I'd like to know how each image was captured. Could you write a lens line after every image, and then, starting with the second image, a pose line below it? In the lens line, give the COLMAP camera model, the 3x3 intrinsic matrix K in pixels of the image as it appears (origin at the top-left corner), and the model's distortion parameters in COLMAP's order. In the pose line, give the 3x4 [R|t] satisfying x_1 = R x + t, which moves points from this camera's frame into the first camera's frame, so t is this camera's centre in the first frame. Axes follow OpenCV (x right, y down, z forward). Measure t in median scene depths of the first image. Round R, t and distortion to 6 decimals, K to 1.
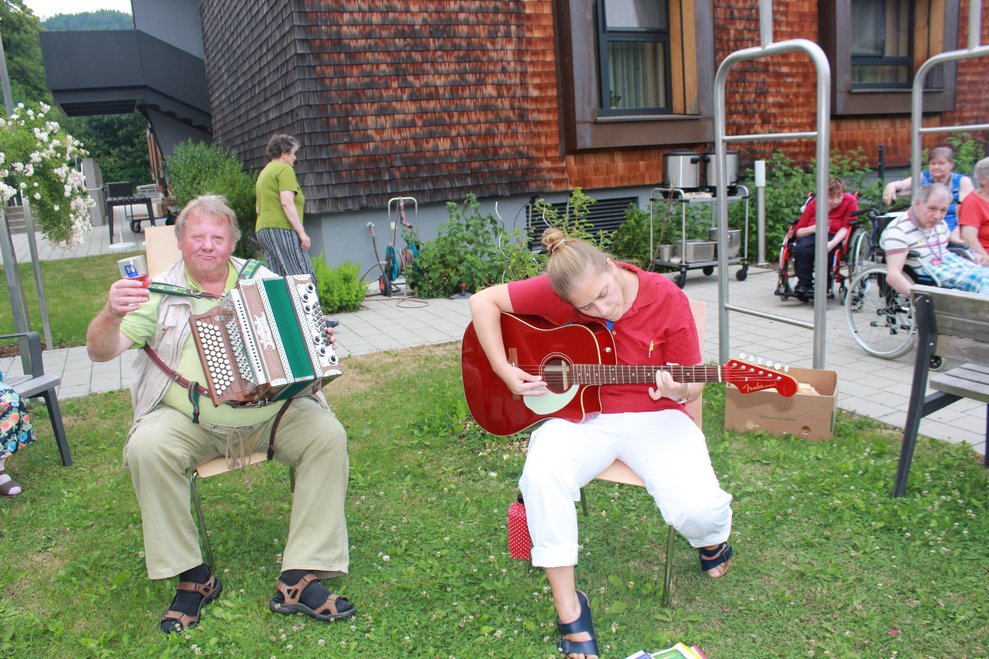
lens RADIAL K [[812.7, 0, 498.2], [0, 812.7, 328.9], [0, 0, 1]] dist [-0.078976, 0.018809]
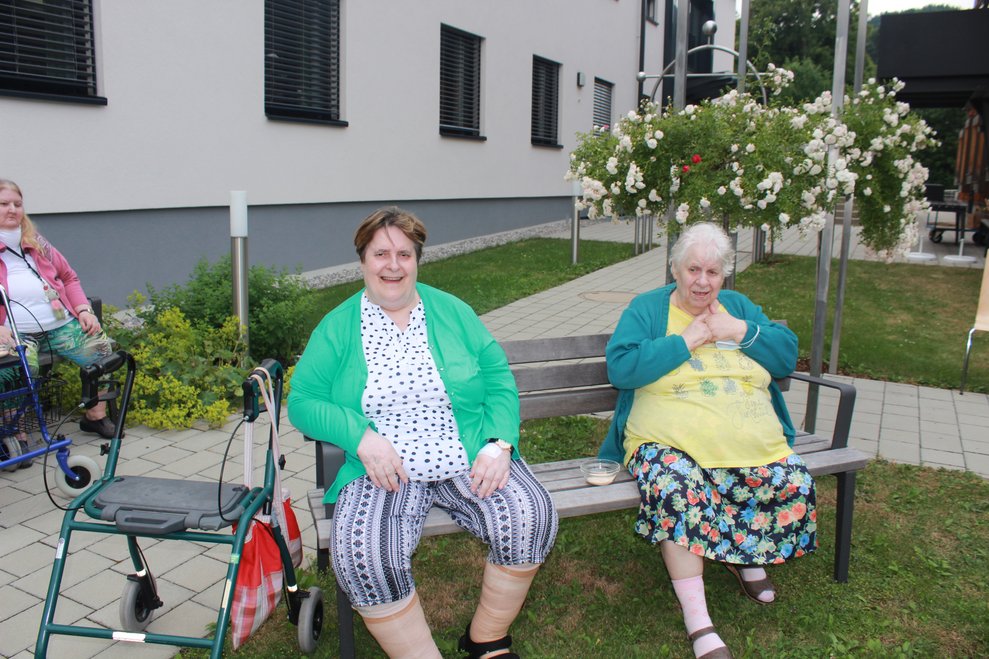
lens RADIAL K [[812.7, 0, 494.4], [0, 812.7, 331.5], [0, 0, 1]] dist [-0.078976, 0.018809]
pose [[0.613251, 0.222041, -0.758037, -0.160686], [-0.218910, 0.969862, 0.106990, -0.031413], [0.758947, 0.100330, 0.643376, 0.191729]]
